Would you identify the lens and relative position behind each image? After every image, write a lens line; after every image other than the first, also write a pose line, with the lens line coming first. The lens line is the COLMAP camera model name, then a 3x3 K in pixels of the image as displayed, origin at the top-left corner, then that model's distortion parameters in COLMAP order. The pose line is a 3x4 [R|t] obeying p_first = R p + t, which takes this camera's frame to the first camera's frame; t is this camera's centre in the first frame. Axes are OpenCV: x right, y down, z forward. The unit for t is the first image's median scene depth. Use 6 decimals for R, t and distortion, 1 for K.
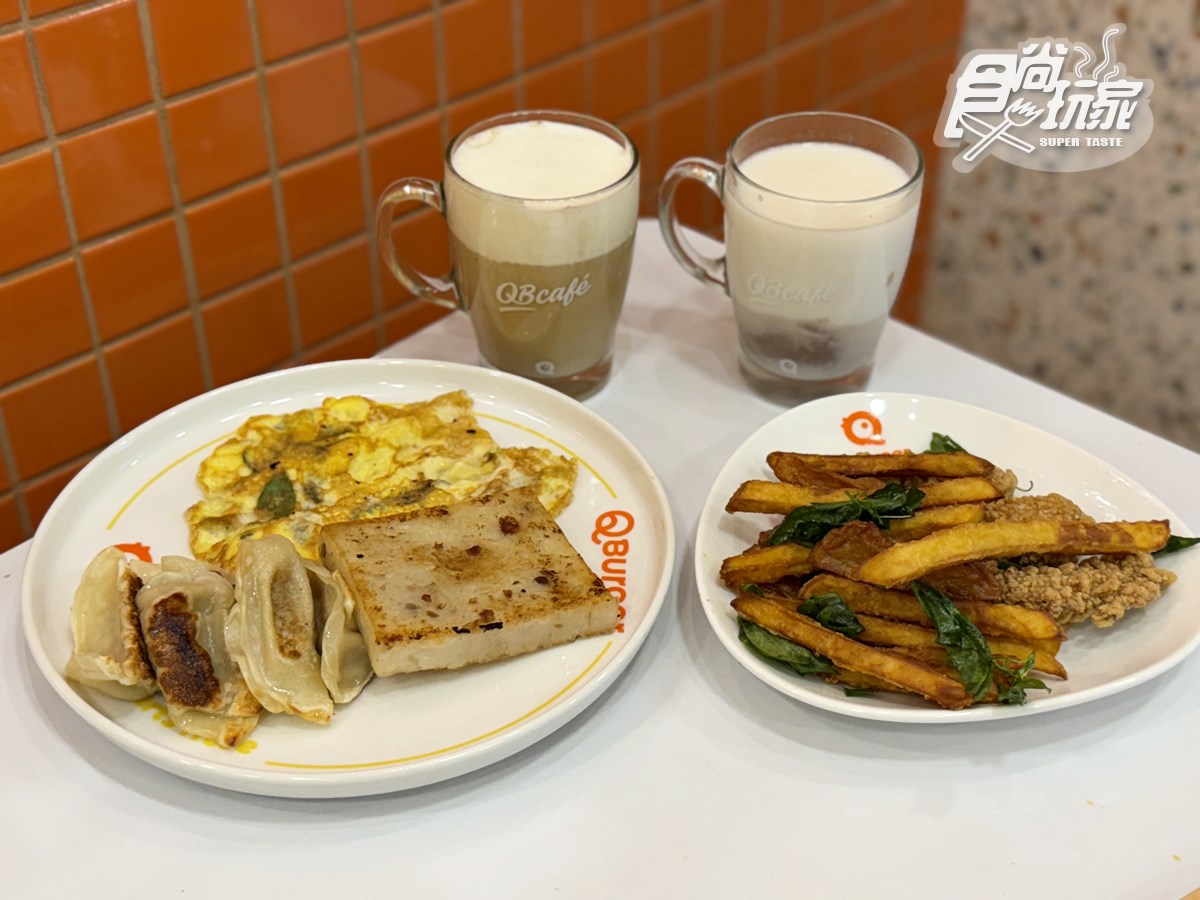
lens RADIAL K [[1729.1, 0, 600.0], [0, 1729.1, 450.0], [0, 0, 1]] dist [0.235161, -0.051920]
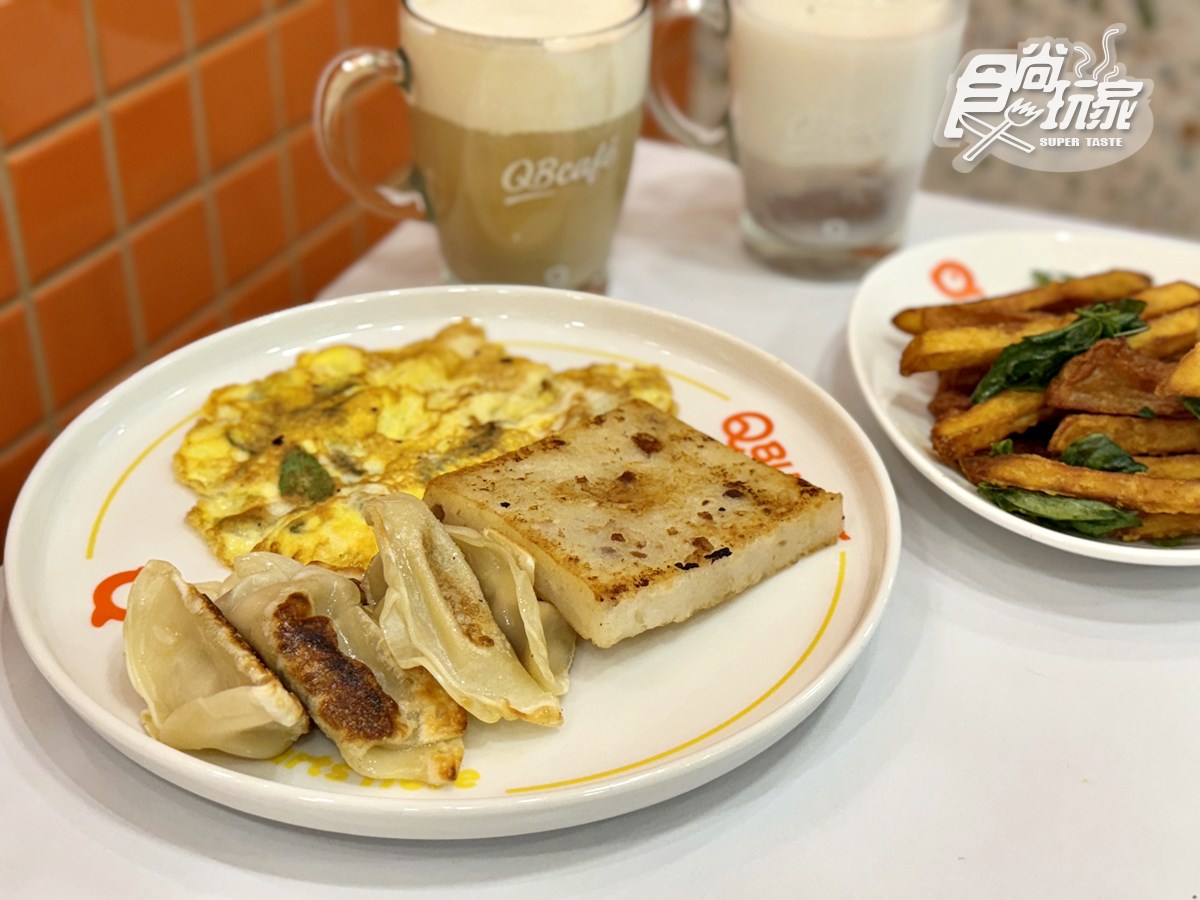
lens RADIAL K [[1729.1, 0, 600.0], [0, 1729.1, 450.0], [0, 0, 1]] dist [0.235161, -0.051920]
pose [[0.937572, -0.178280, 0.298621, -0.316091], [0.195130, 0.980396, -0.027338, 0.066816], [-0.287893, 0.083901, 0.953980, 0.298252]]
